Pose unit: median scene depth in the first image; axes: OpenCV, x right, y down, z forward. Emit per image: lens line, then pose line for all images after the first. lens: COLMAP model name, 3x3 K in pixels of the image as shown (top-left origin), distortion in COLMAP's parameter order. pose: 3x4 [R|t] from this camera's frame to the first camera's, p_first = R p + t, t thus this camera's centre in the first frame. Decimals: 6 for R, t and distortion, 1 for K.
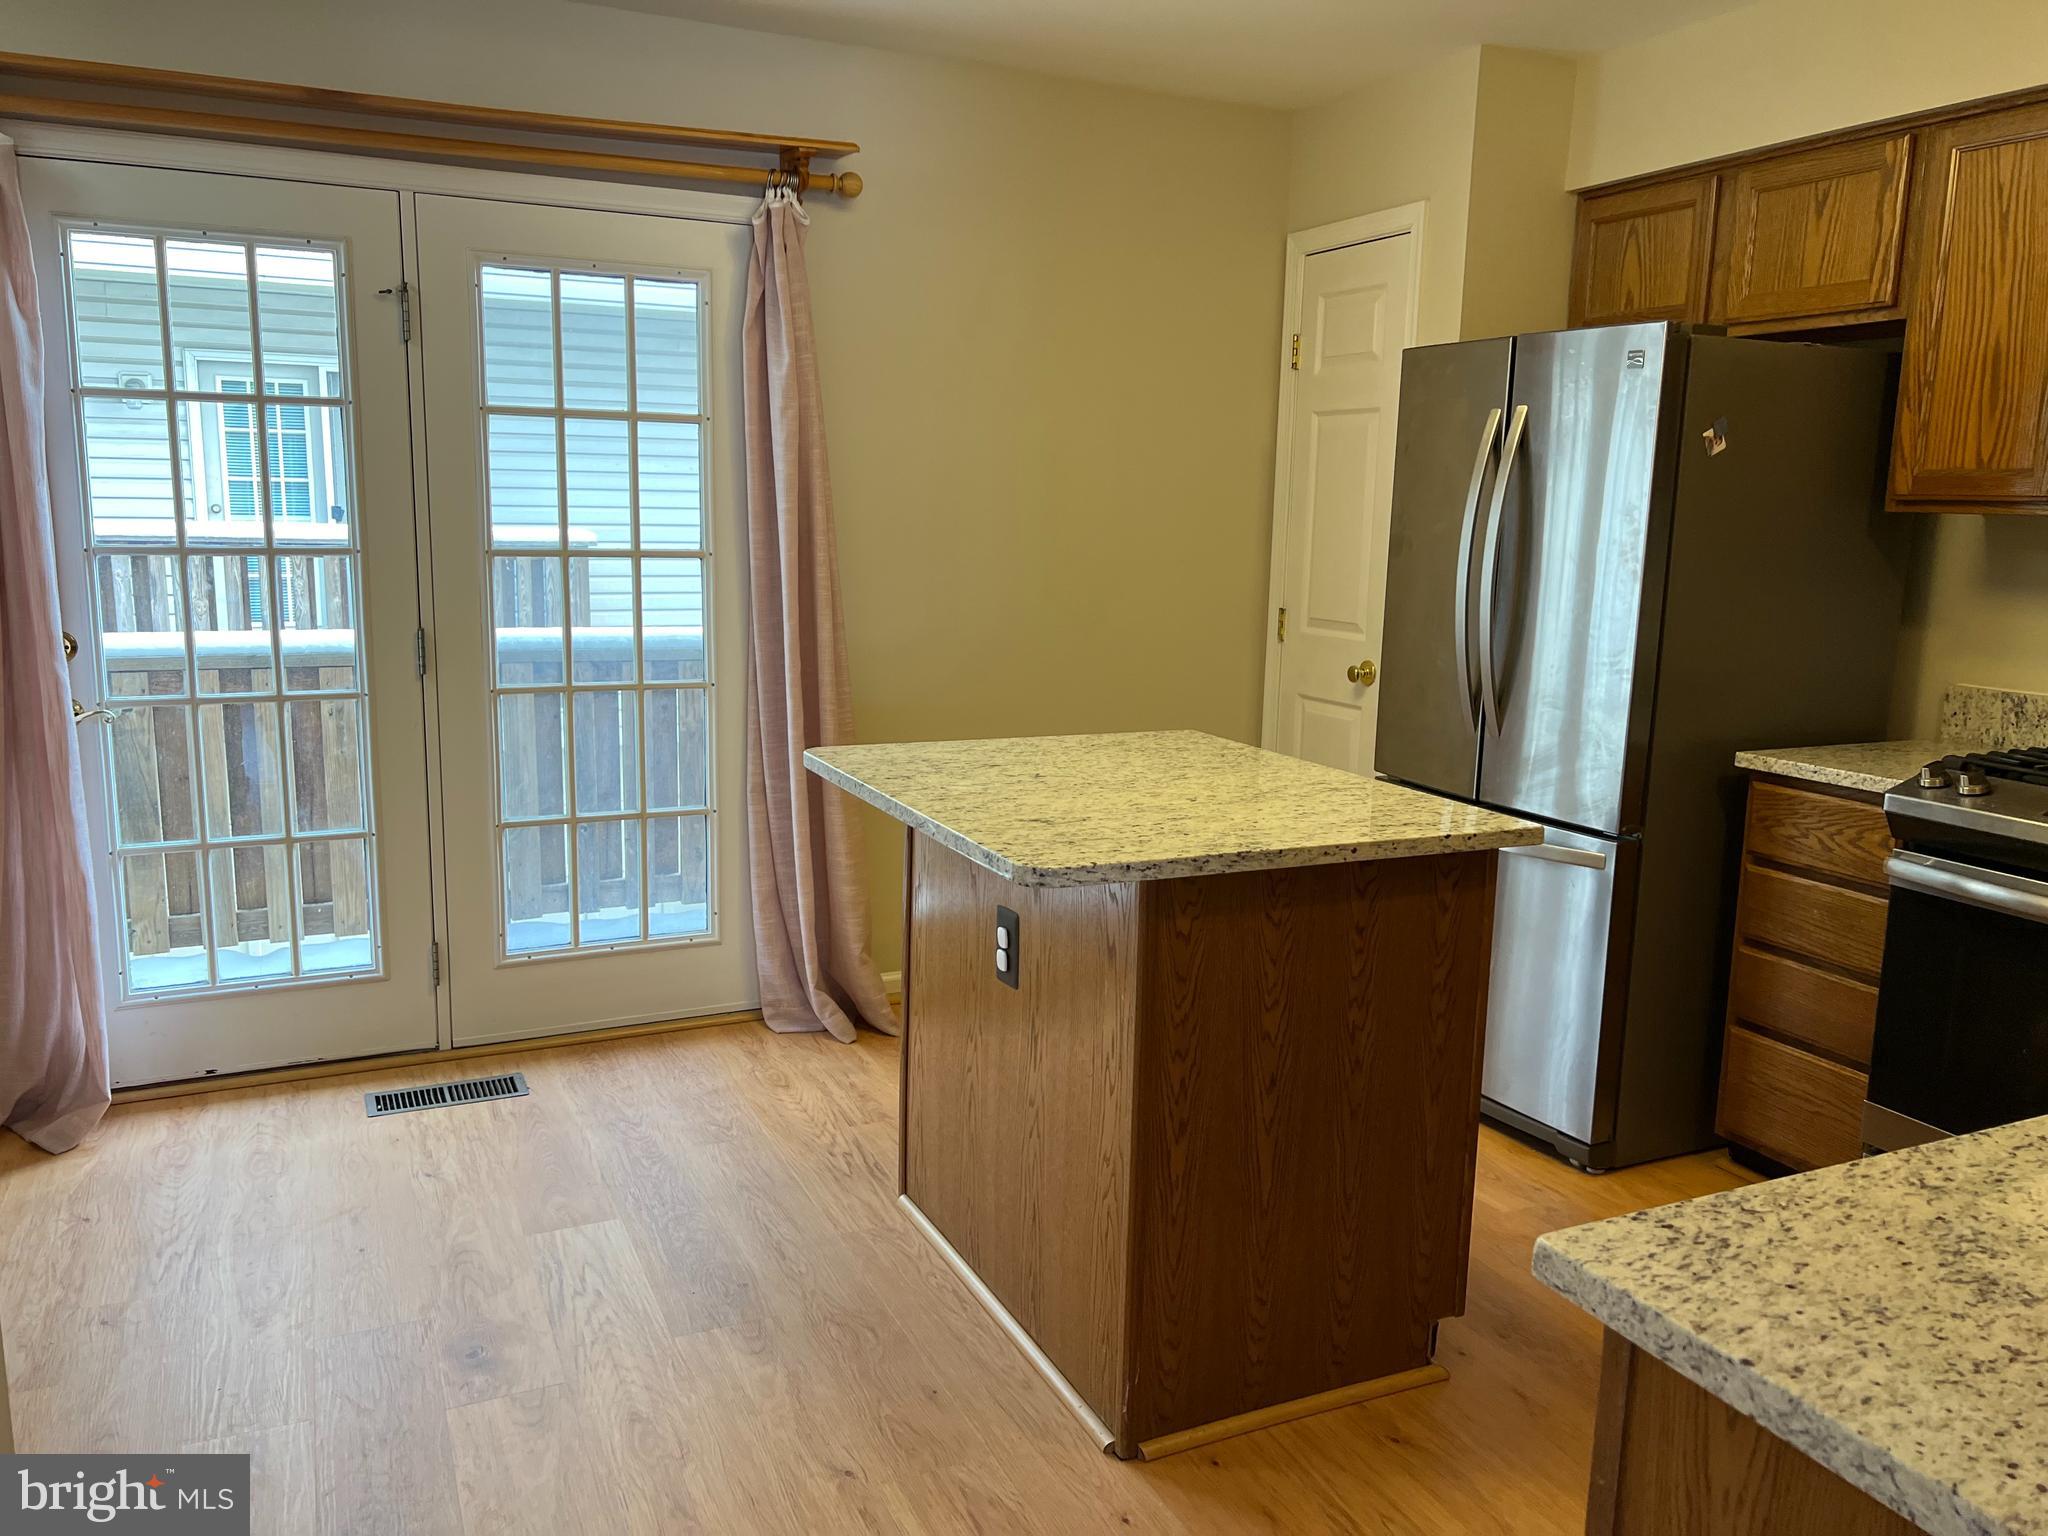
lens RADIAL K [[1543.9, 0, 1037.3], [0, 1543.9, 765.4], [0, 0, 1]] dist [0.094104, -0.112588]
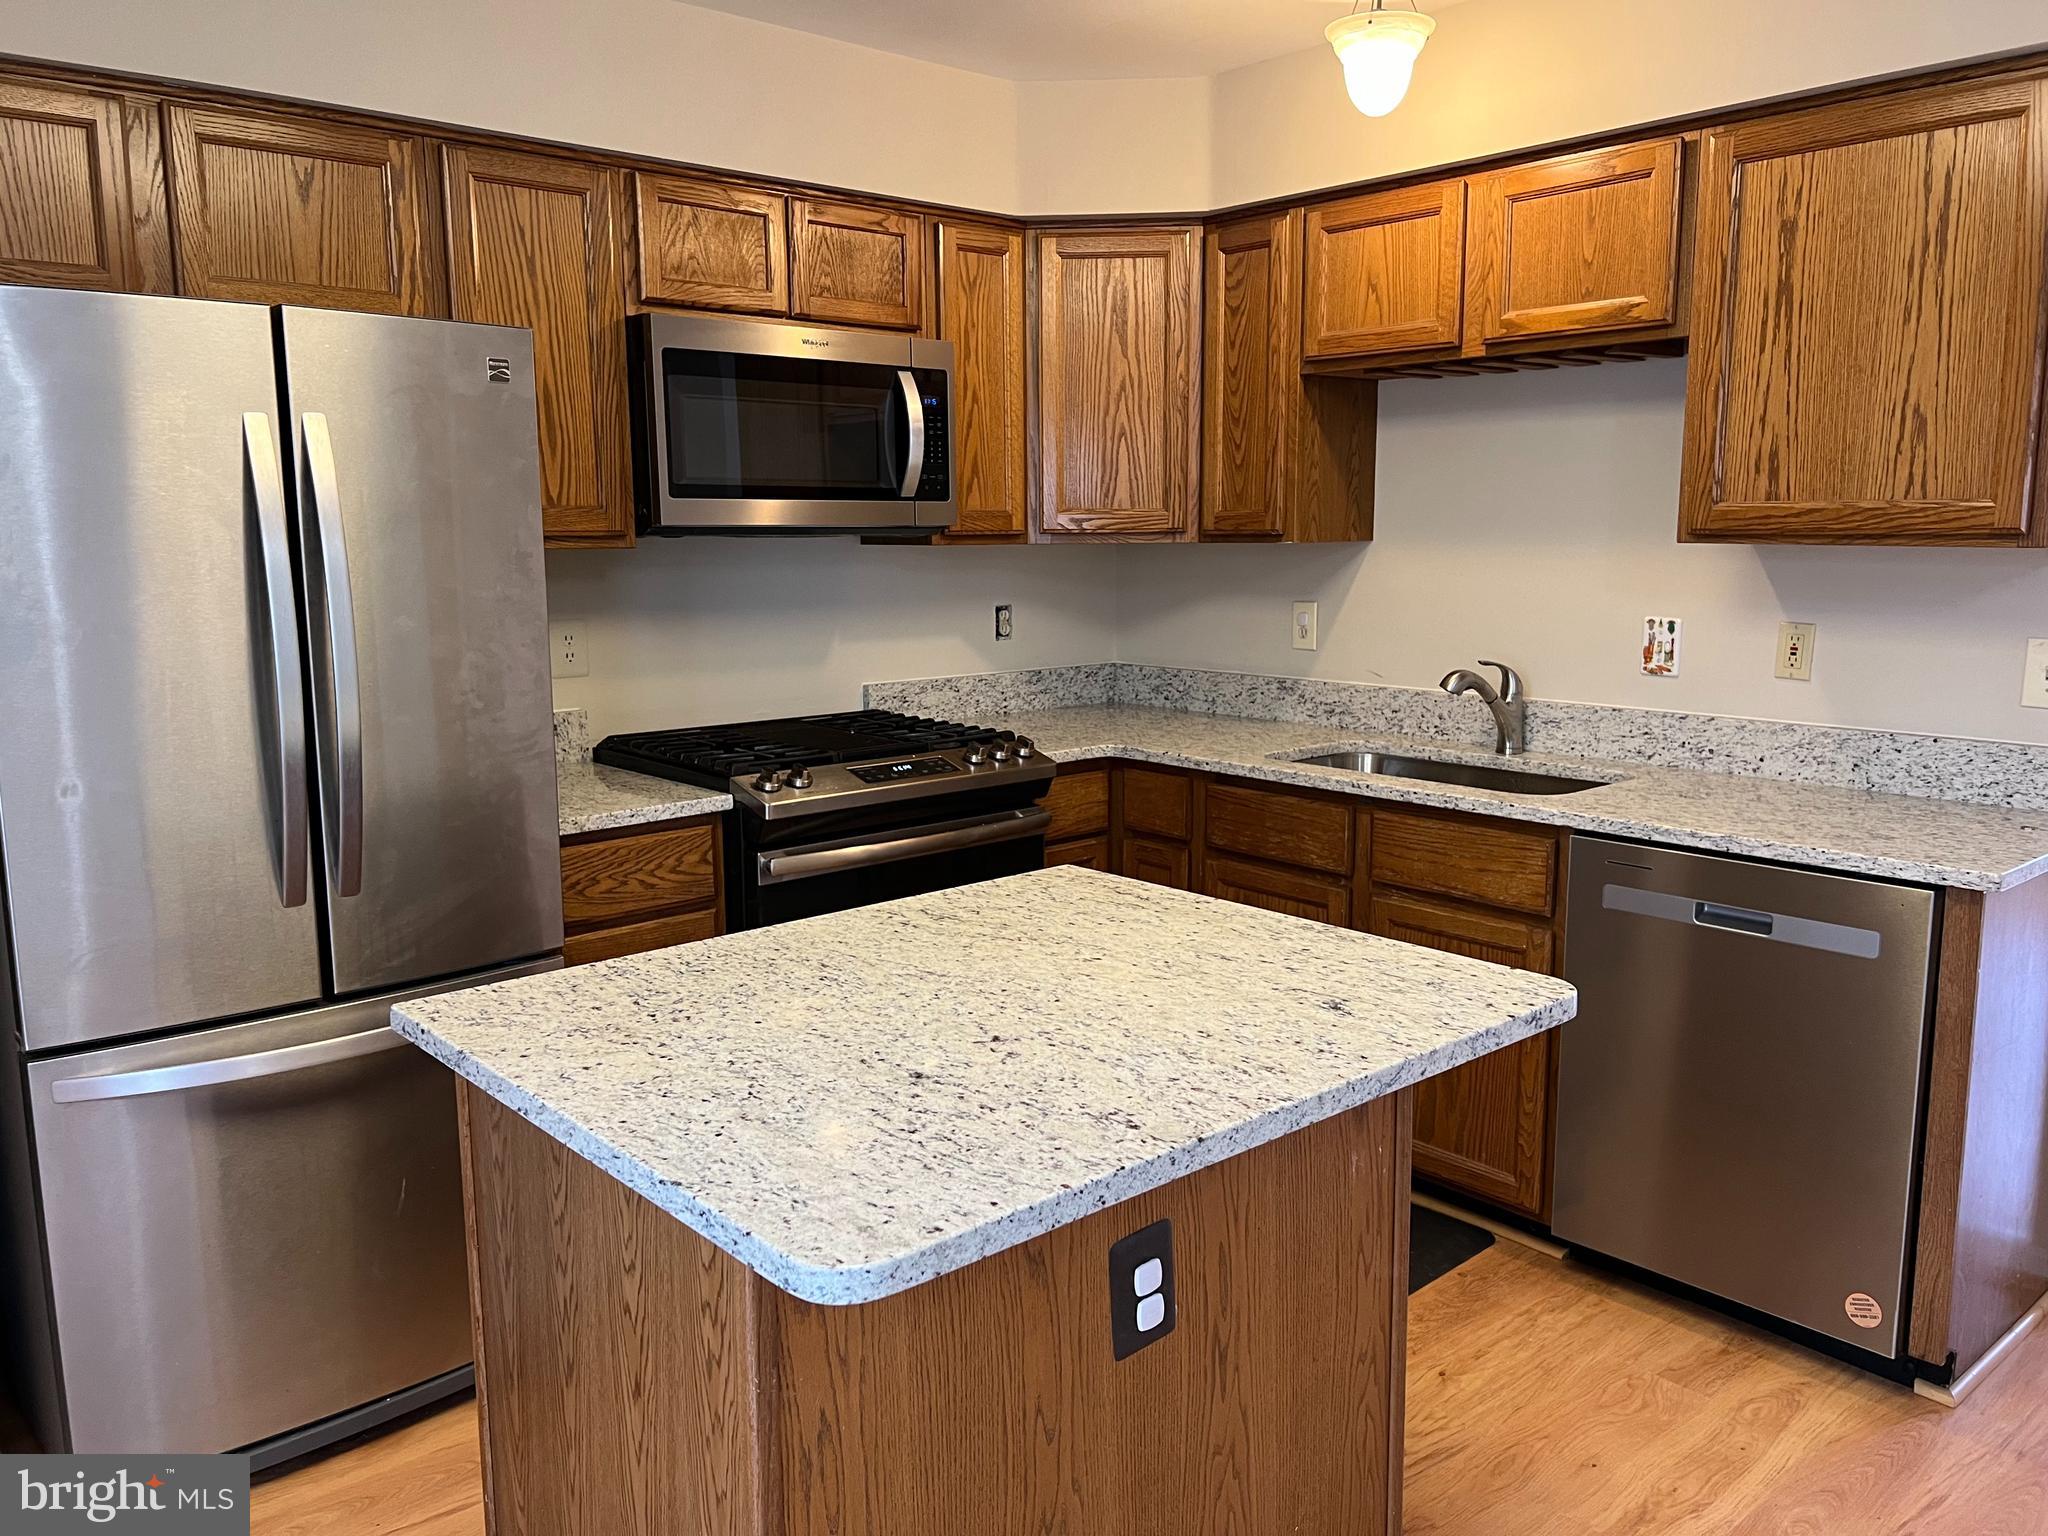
lens RADIAL K [[1552.8, 0, 1024.0], [0, 1552.8, 768.0], [0, 0, 1]] dist [0.026769, -0.012286]
pose [[-0.269383, -0.171767, 0.947591, -0.486066], [0.165825, 0.960995, 0.221338, -0.199093], [-0.948649, 0.216759, -0.230393, 0.986693]]
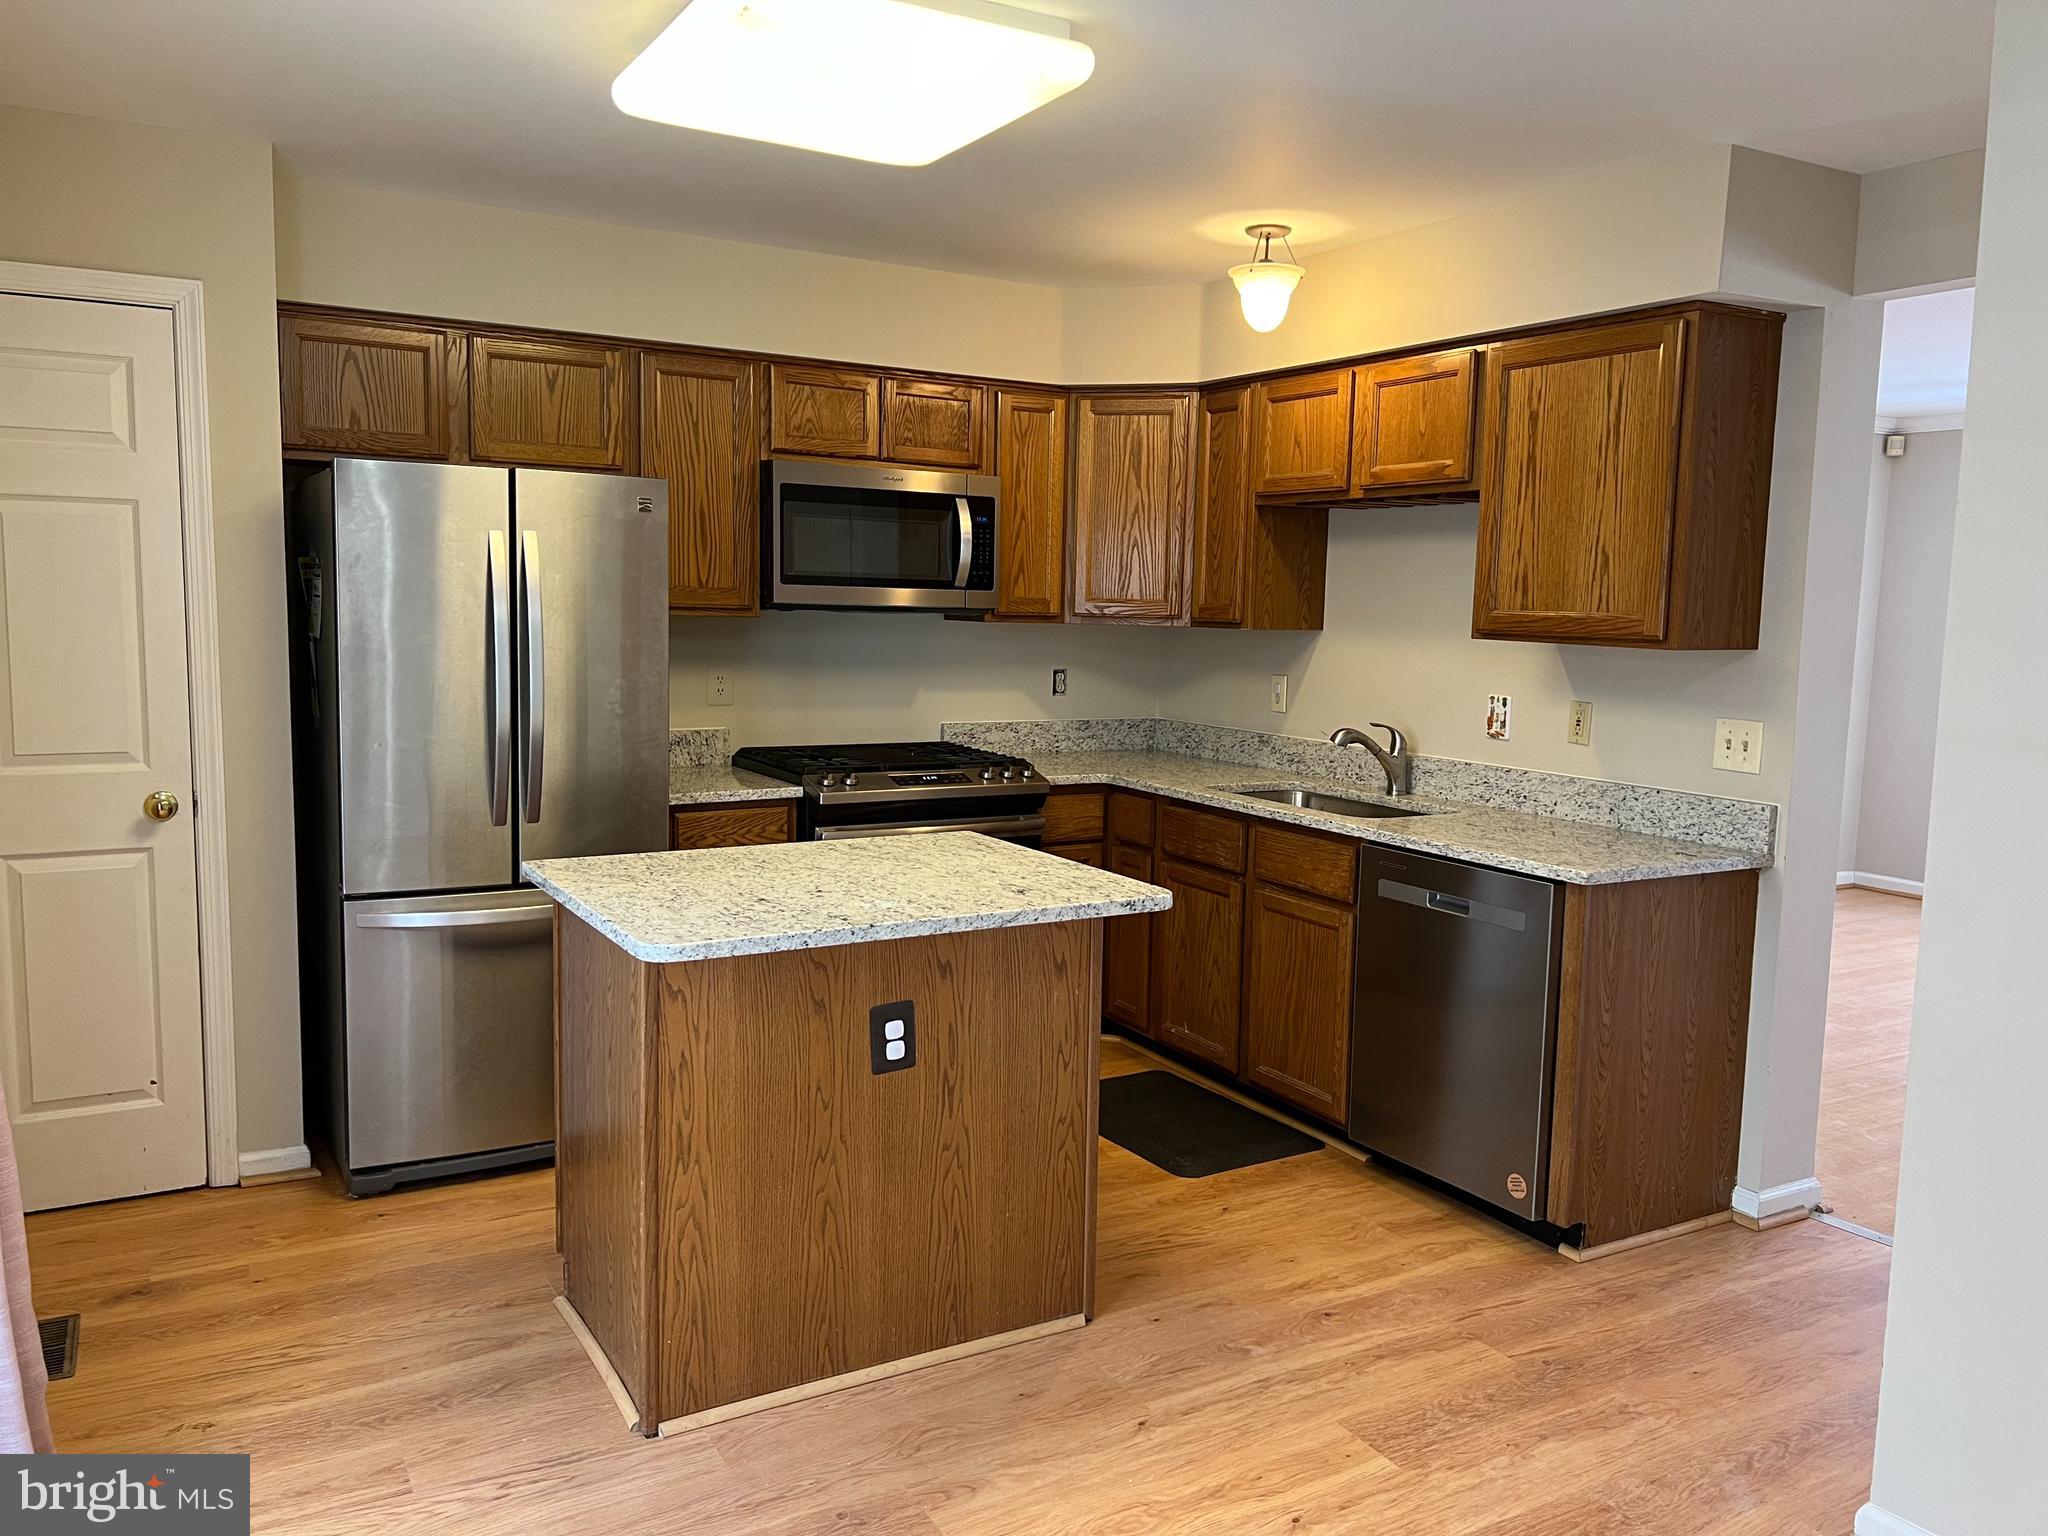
lens RADIAL K [[1543.9, 0, 1037.3], [0, 1543.9, 765.4], [0, 0, 1]] dist [0.094104, -0.112588]
pose [[-0.087176, -0.133813, 0.987165, -0.954504], [0.145200, 0.978648, 0.145482, -0.191907], [-0.985554, 0.156019, -0.065885, 0.810254]]
